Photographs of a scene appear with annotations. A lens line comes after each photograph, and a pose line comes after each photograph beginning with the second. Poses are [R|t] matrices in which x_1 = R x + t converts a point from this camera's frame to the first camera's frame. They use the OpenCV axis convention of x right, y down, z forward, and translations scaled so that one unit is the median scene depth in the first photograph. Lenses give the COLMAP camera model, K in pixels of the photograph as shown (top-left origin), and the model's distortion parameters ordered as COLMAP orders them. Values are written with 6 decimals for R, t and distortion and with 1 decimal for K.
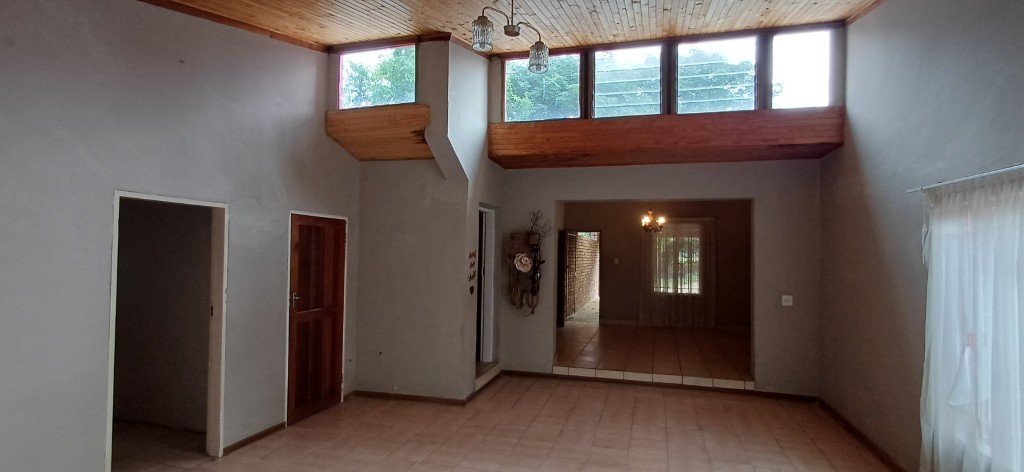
lens RADIAL K [[473.0, 0, 535.9], [0, 473.0, 245.1], [0, 0, 1]] dist [0.004710, -0.004398]
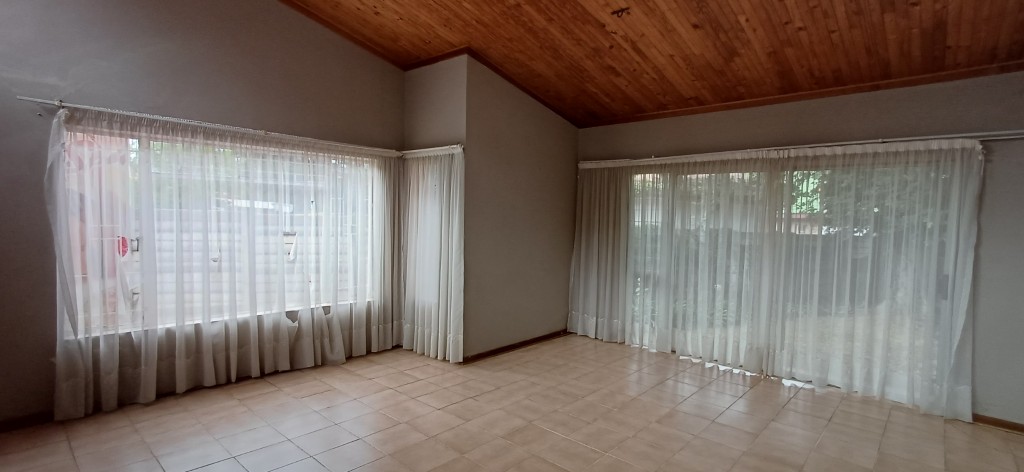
lens RADIAL K [[473.0, 0, 523.8], [0, 473.0, 242.8], [0, 0, 1]] dist [0.004710, -0.004398]
pose [[-0.889849, -0.064652, 0.451652, -0.304425], [-0.050086, 0.997769, 0.044146, 0.047223], [-0.453498, 0.016662, -0.891101, 0.902448]]
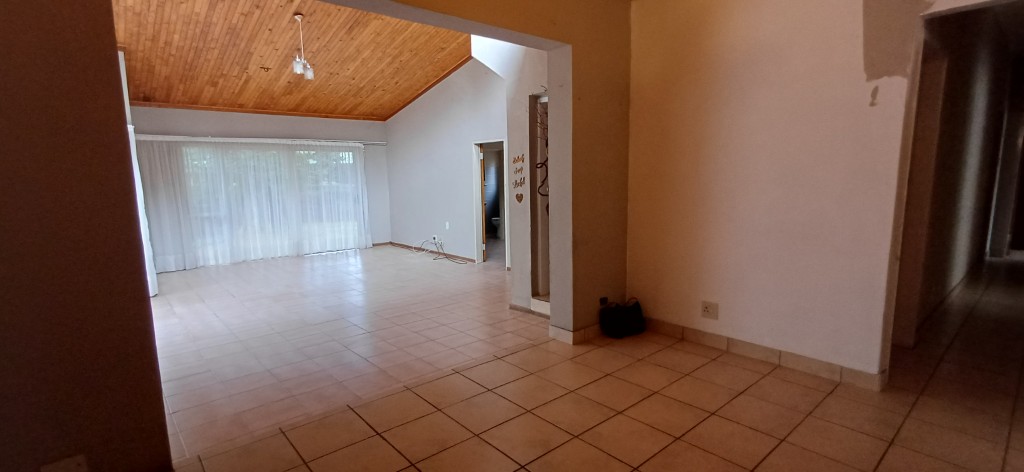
lens RADIAL K [[473.0, 0, 529.3], [0, 473.0, 243.9], [0, 0, 1]] dist [0.004710, -0.004398]
pose [[-0.550098, 0.116205, -0.826976, 0.654480], [0.024288, 0.992079, 0.123248, 0.073352], [0.834747, 0.047713, -0.548562, 1.579807]]
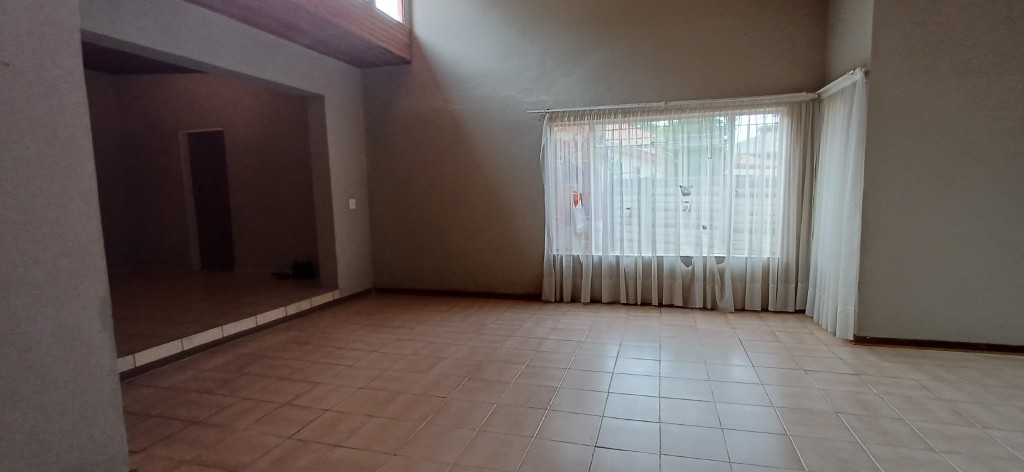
lens RADIAL K [[473.0, 0, 528.8], [0, 473.0, 242.8], [0, 0, 1]] dist [0.004710, -0.004398]
pose [[0.024404, -0.126642, 0.991648, -0.527127], [0.001498, 0.991947, 0.126644, 0.076746], [-0.999701, -0.001605, 0.024397, 0.637514]]
